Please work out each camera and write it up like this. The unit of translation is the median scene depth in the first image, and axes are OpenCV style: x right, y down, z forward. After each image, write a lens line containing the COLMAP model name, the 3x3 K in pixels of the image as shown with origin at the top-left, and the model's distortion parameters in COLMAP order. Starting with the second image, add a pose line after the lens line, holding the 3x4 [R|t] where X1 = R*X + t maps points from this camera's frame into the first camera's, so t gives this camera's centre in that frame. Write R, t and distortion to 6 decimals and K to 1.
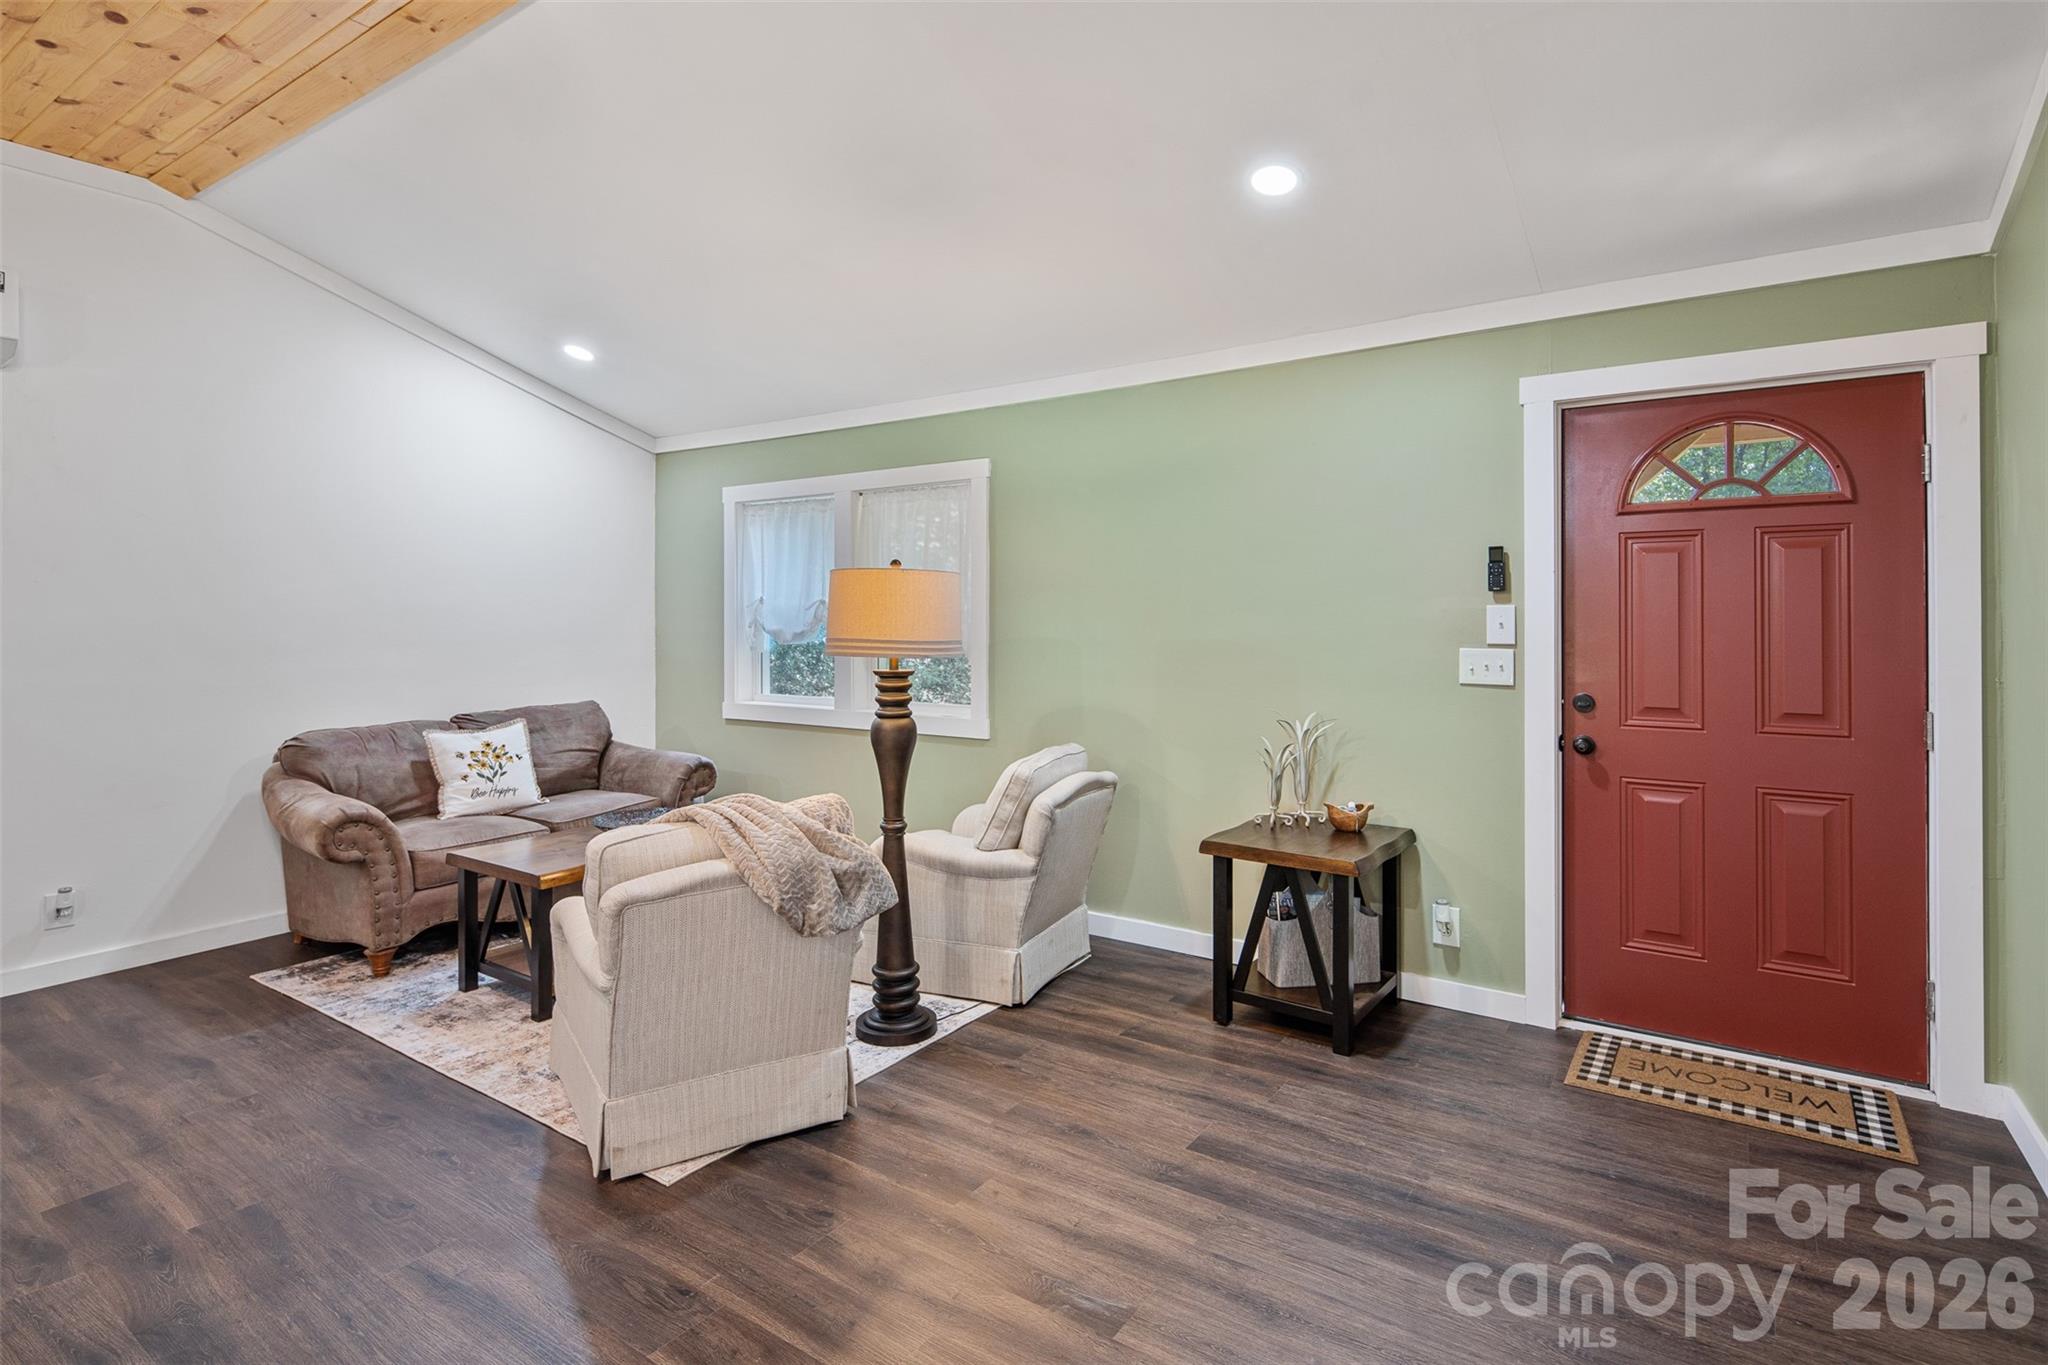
lens RADIAL K [[1025.7, 0, 1038.2], [0, 1025.7, 627.8], [0, 0, 1]] dist [0.007348, -0.005368]
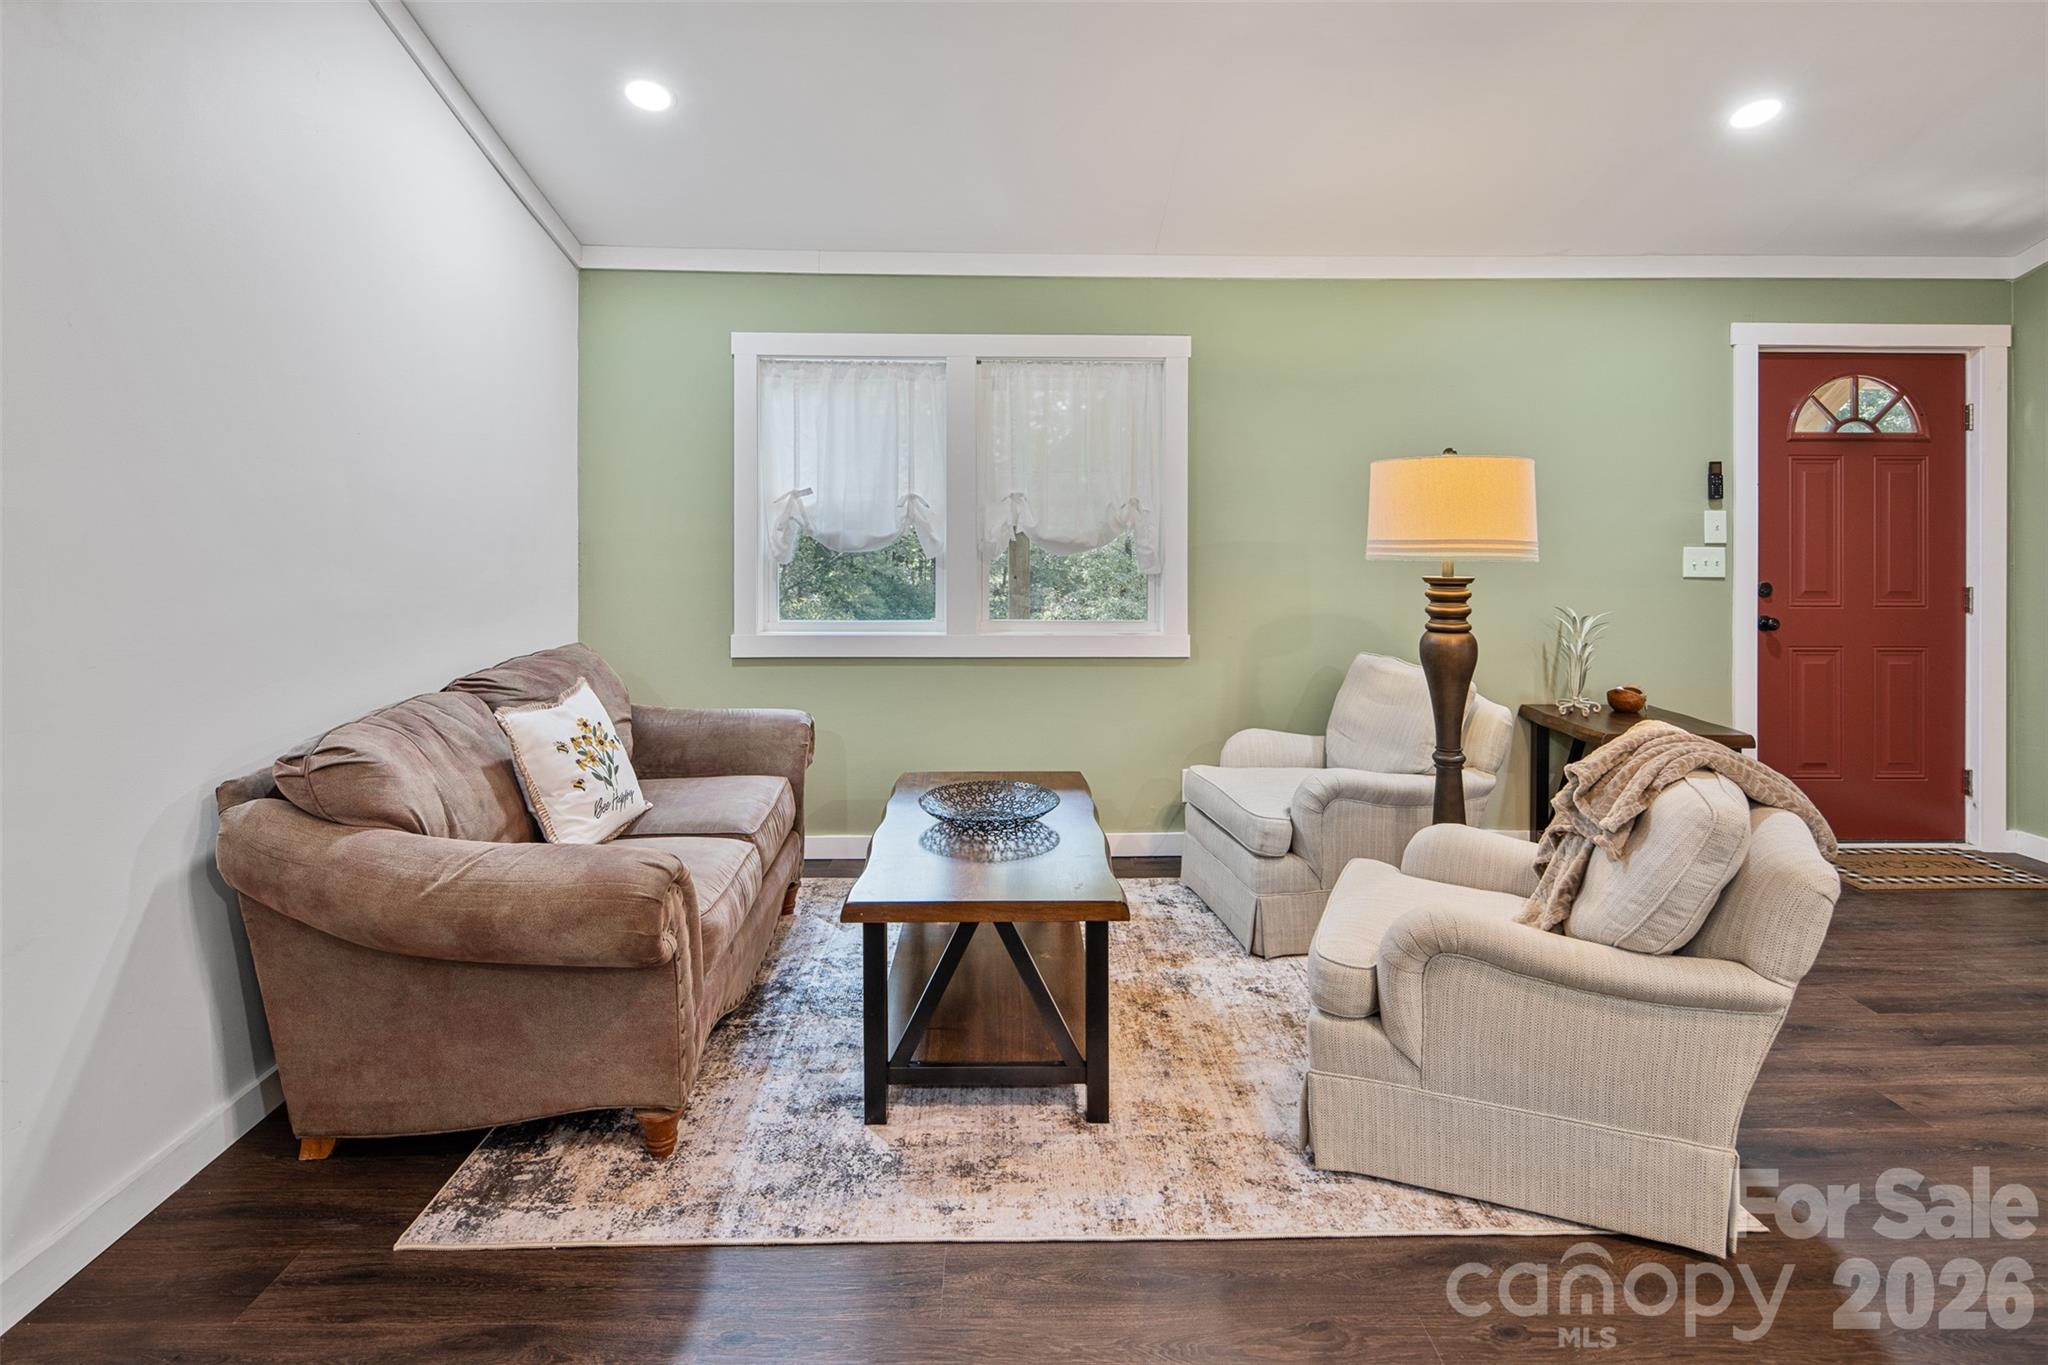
lens RADIAL K [[1025.7, 0, 972.1], [0, 1025.7, 555.8], [0, 0, 1]] dist [0.007348, -0.005368]
pose [[0.813313, -0.012868, 0.581684, -0.951354], [0.001064, 0.999787, 0.020630, 0.005035], [-0.581825, -0.016160, 0.813153, 0.525640]]
